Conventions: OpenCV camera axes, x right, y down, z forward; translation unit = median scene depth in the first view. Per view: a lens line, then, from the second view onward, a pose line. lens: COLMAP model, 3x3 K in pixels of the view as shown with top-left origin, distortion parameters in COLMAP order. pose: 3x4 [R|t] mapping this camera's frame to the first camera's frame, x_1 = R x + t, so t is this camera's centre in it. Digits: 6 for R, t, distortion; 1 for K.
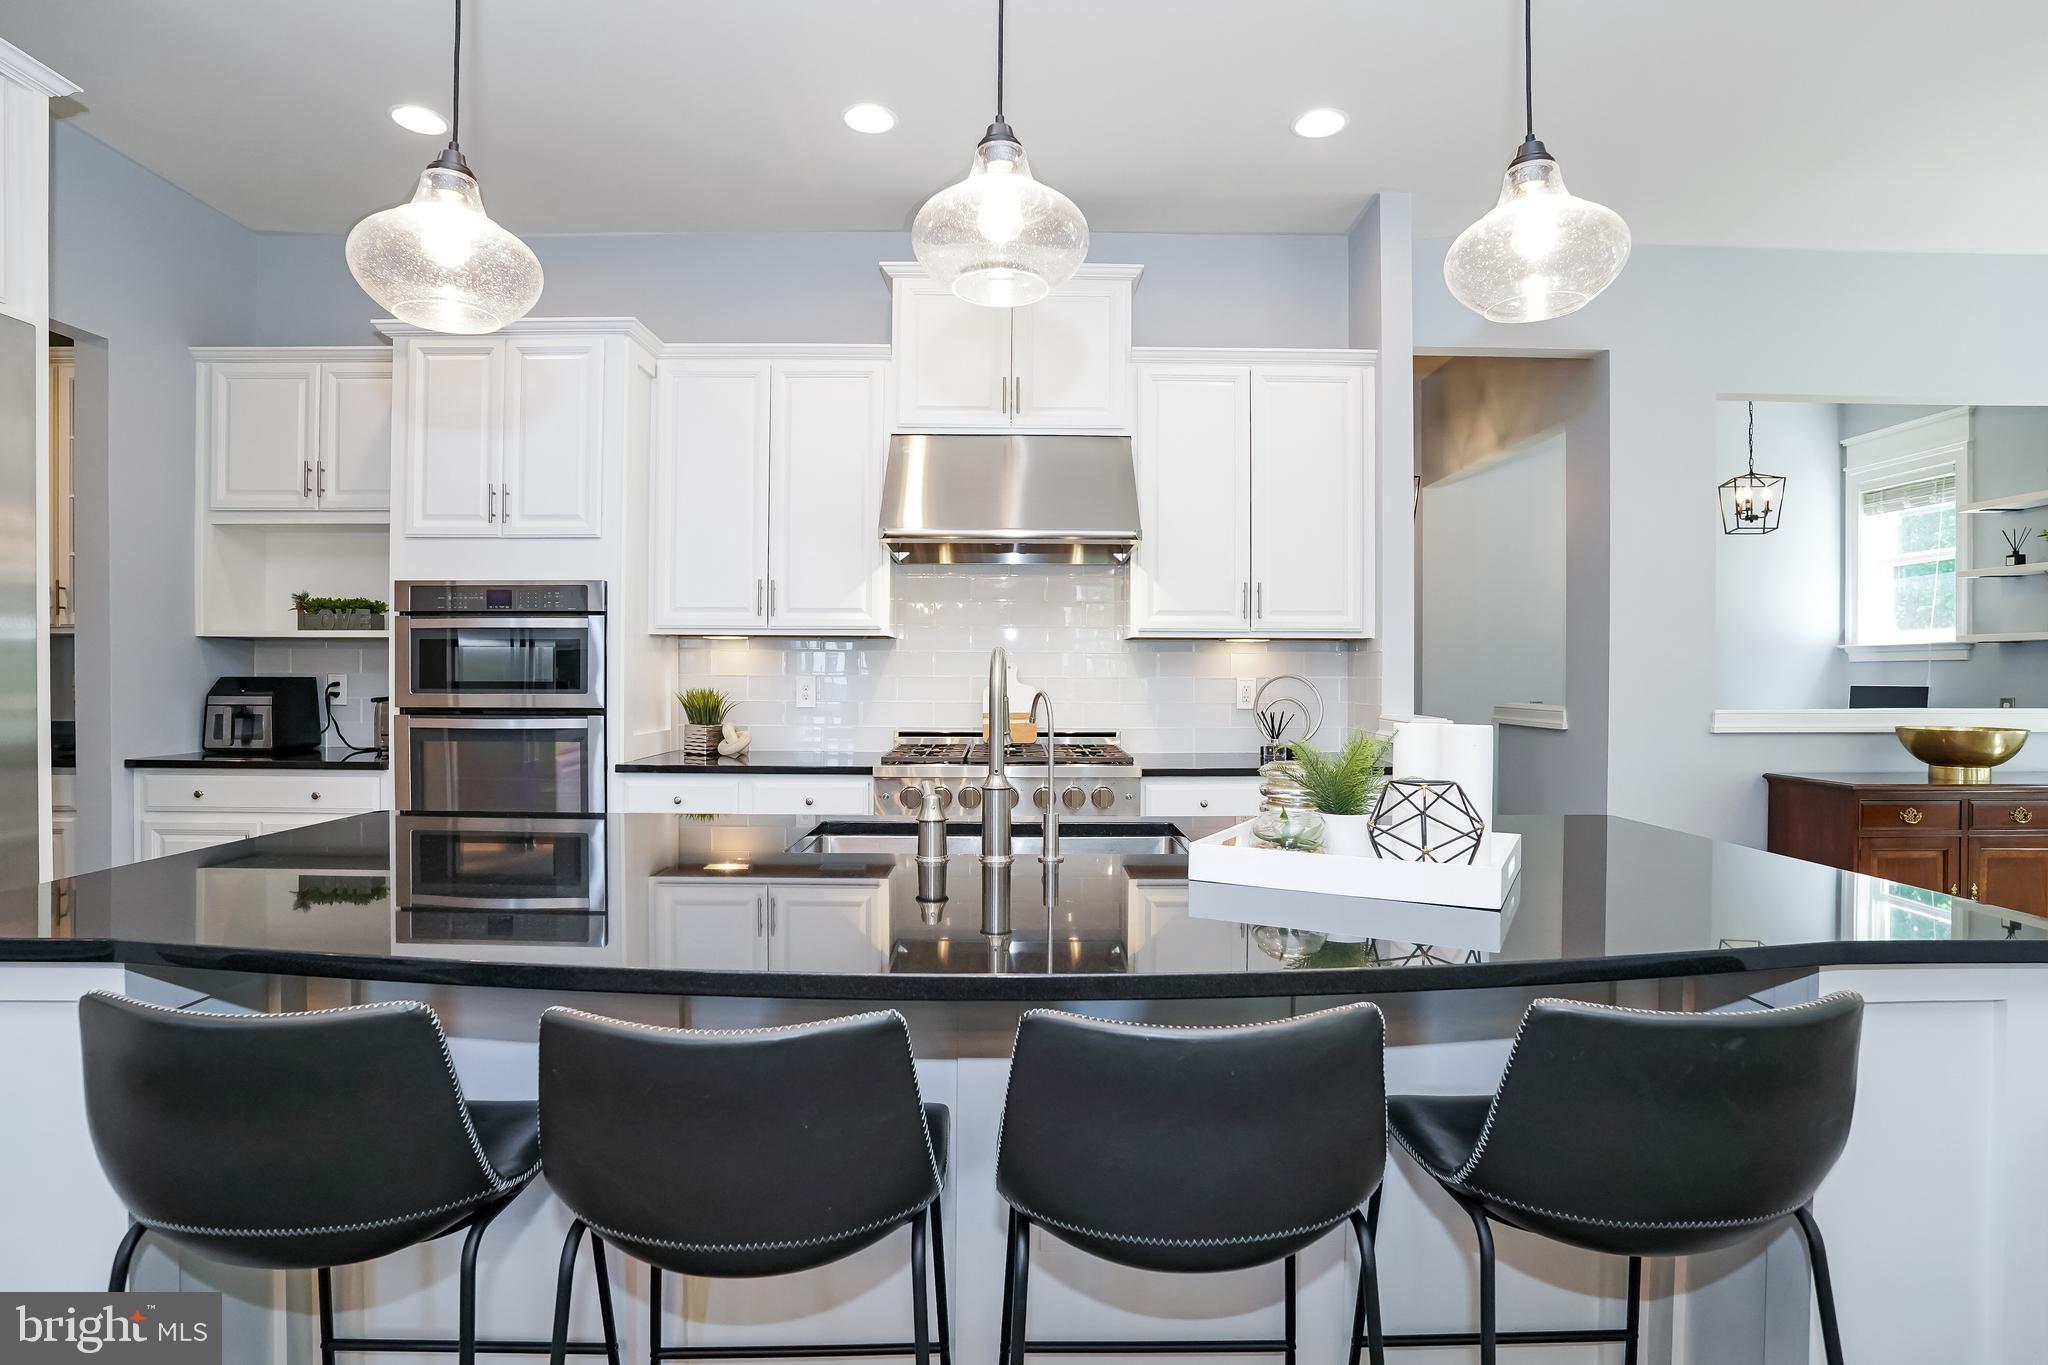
lens RADIAL K [[1034.4, 0, 1025.9], [0, 1034.4, 686.5], [0, 0, 1]] dist [-0.063552, 0.025252]
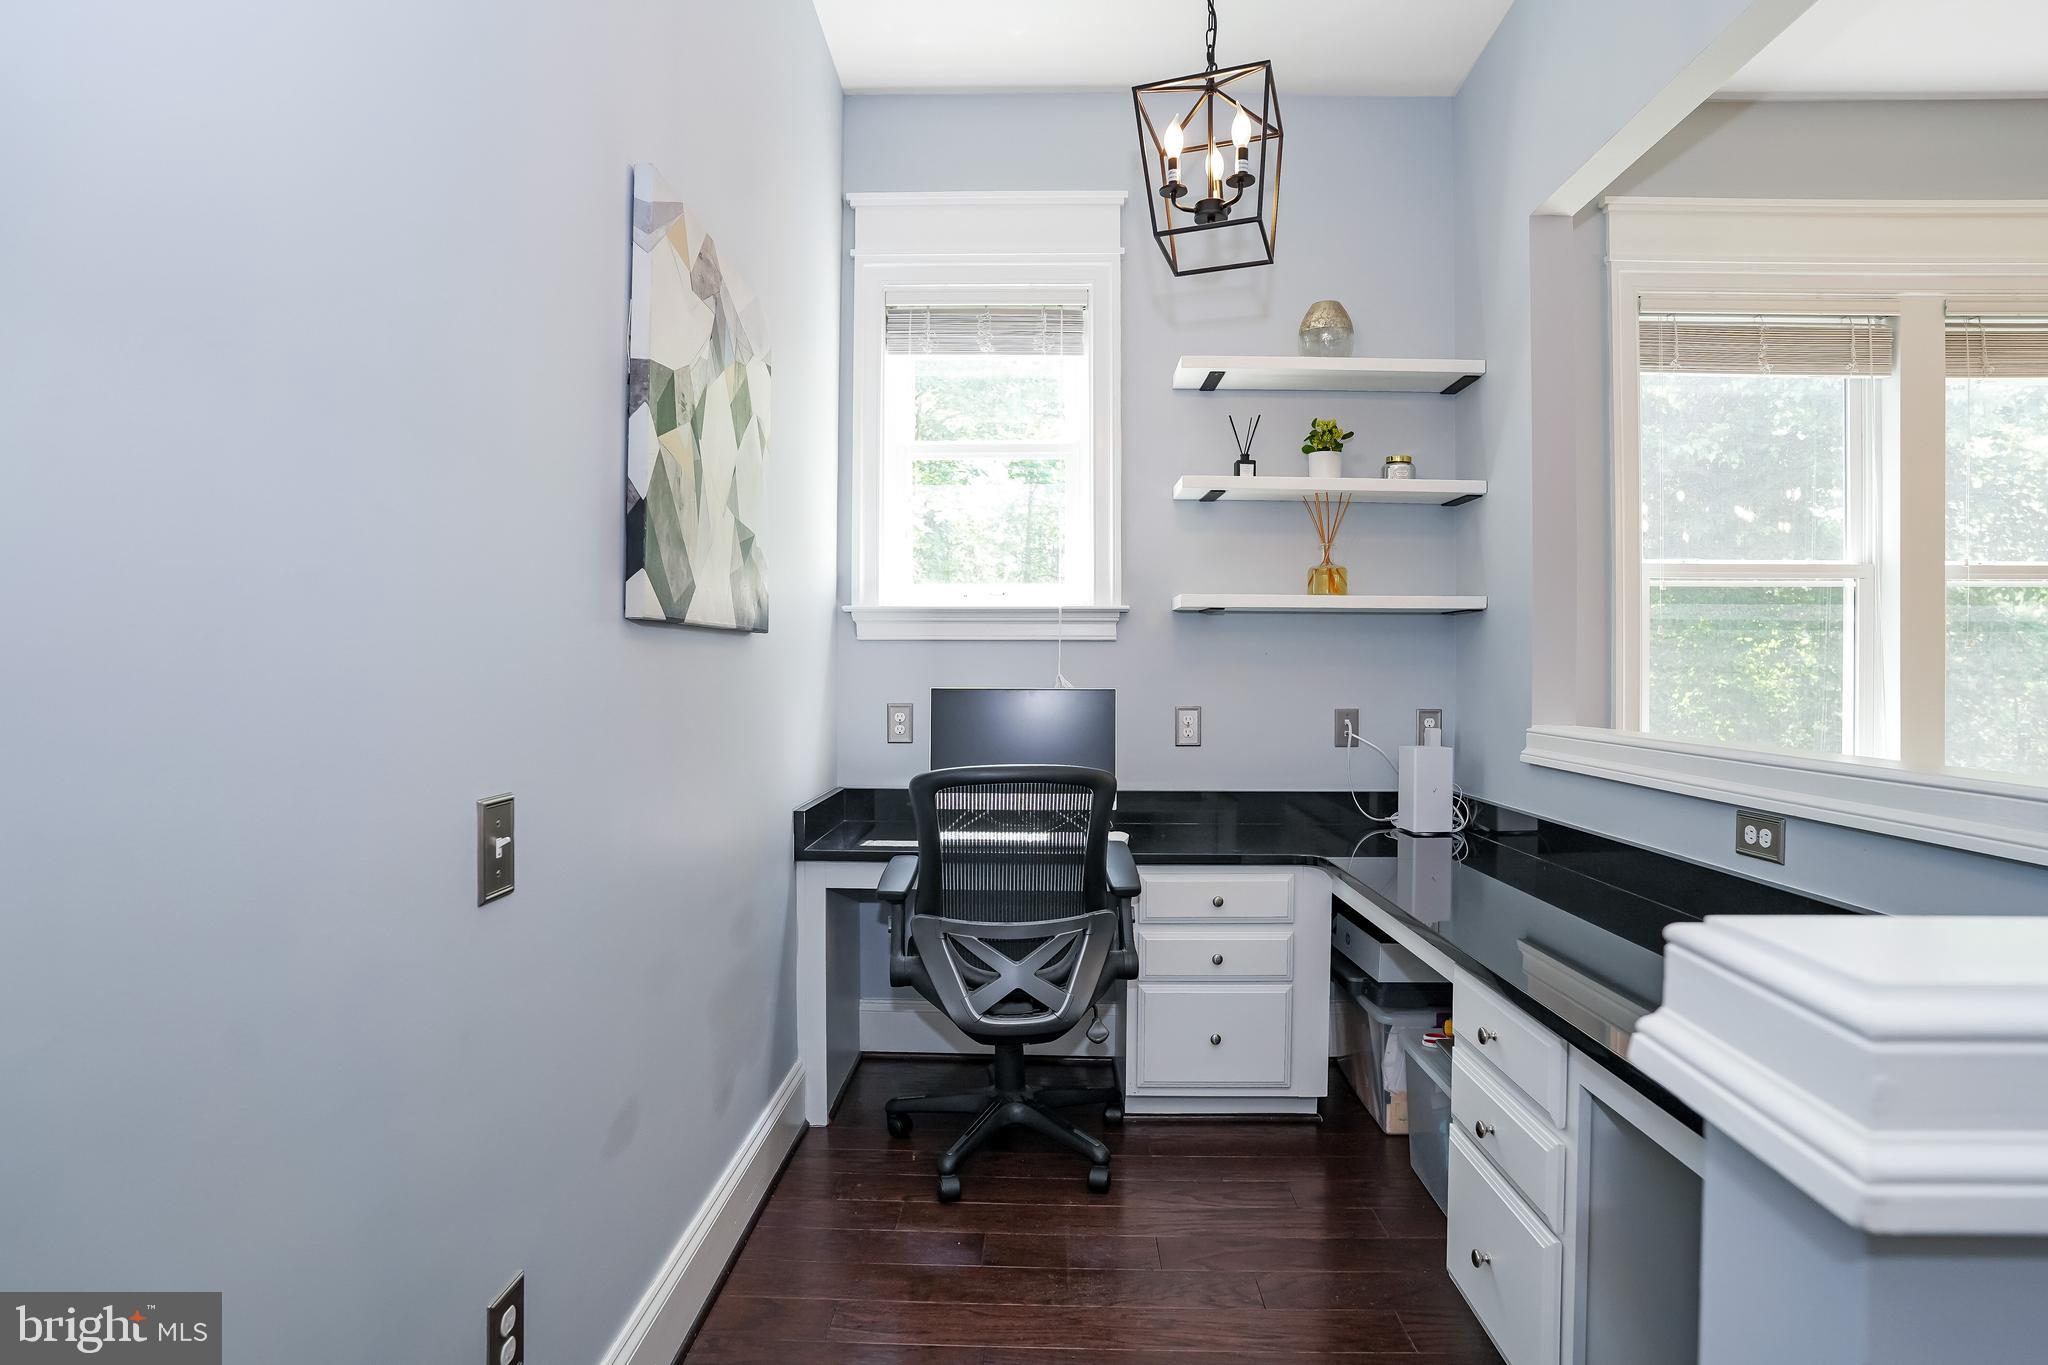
lens RADIAL K [[1047.2, 0, 1028.4], [0, 1047.2, 676.1], [0, 0, 1]] dist [-0.049148, 0.001692]
pose [[0.033775, -0.006833, 0.999406, 0.481815], [0.007118, 0.999953, 0.006596, -0.014095], [-0.999404, 0.006891, 0.033822, 1.421370]]
